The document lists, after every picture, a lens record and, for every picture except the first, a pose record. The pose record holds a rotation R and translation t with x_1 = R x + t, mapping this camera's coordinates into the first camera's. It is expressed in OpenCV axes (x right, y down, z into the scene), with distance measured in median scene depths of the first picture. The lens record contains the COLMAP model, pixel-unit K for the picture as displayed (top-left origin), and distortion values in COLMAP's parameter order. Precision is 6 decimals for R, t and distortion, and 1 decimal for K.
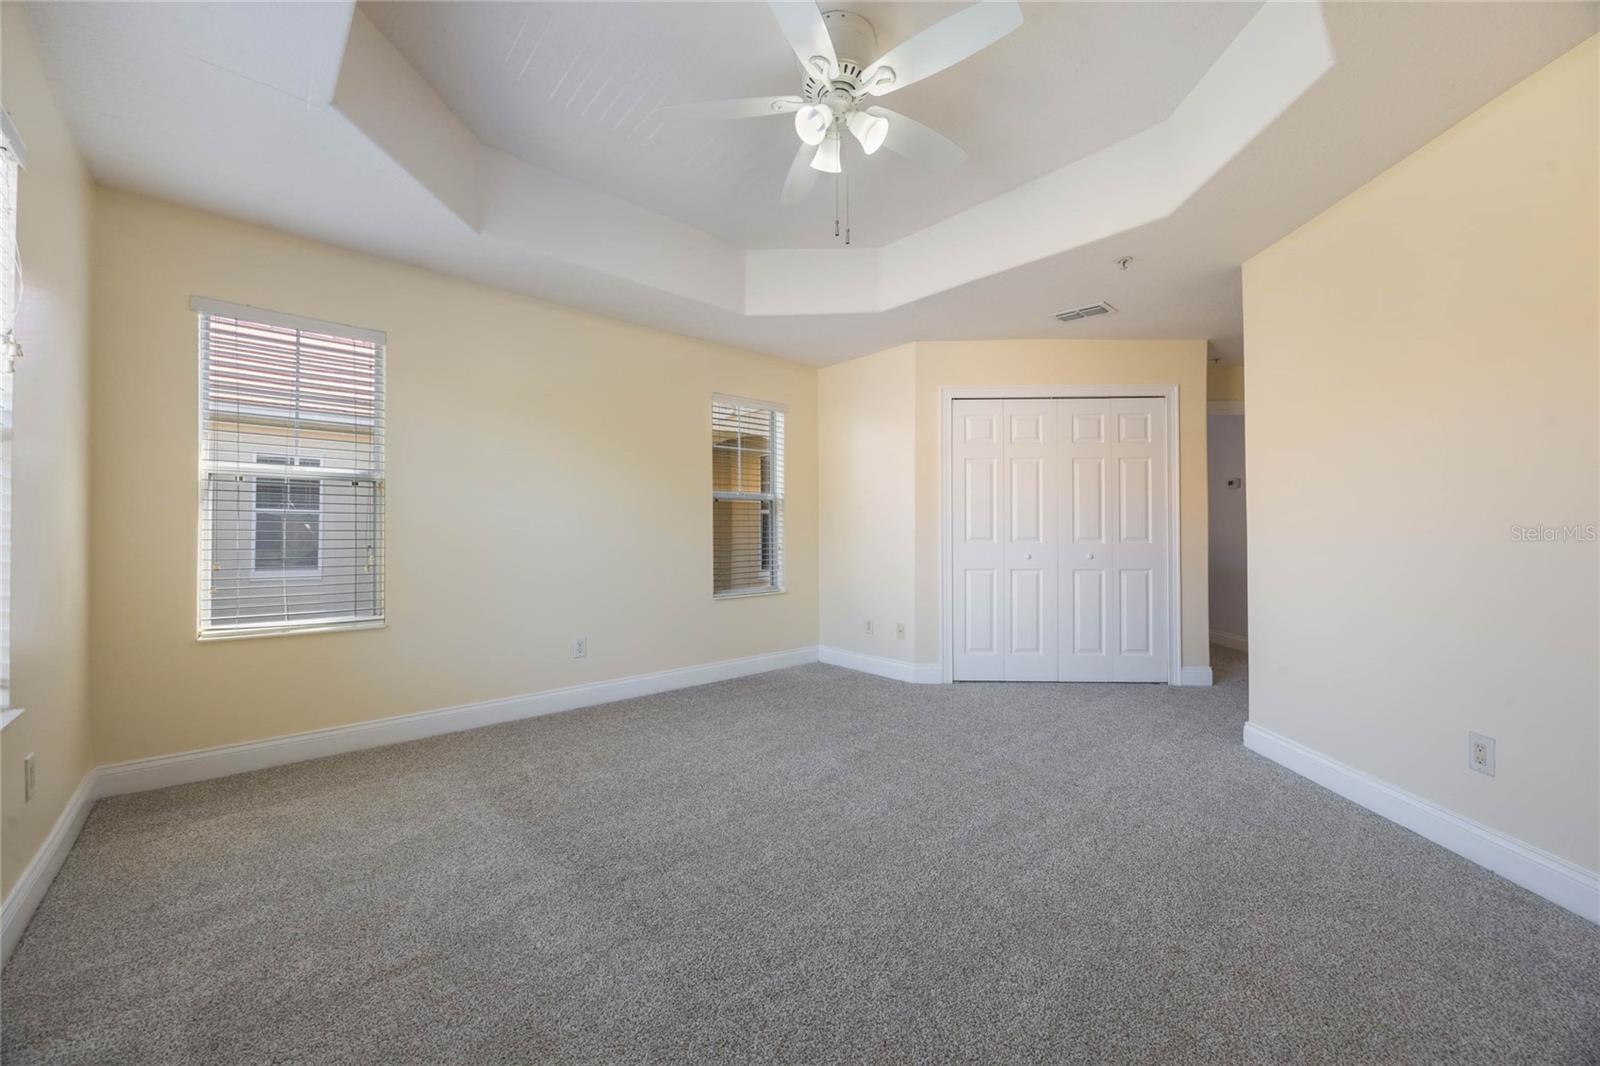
lens RADIAL K [[617.3, 0, 800.6], [0, 617.3, 530.6], [0, 0, 1]] dist [-0.002150, -0.000317]
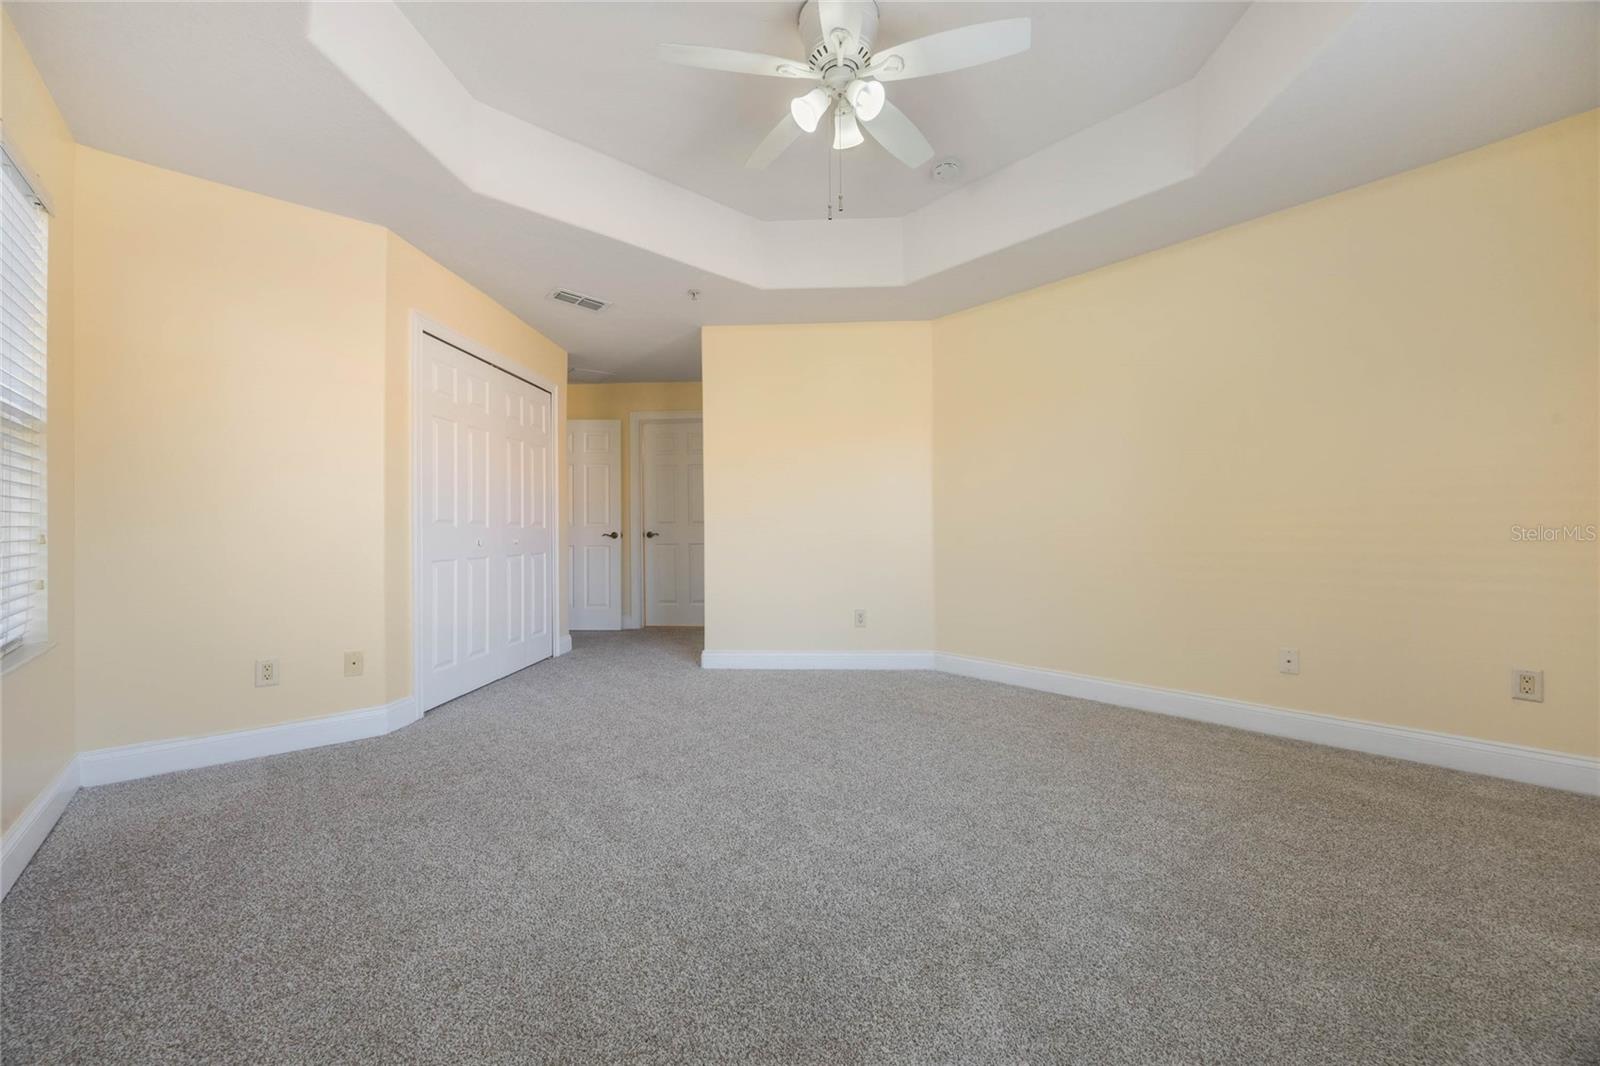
lens RADIAL K [[617.3, 0, 800.6], [0, 617.3, 530.6], [0, 0, 1]] dist [-0.002150, -0.000317]
pose [[0.006766, 0.001314, 0.999976, -0.688448], [-0.002447, 0.999996, -0.001297, 0.034942], [-0.999974, -0.002438, 0.006769, 0.764051]]
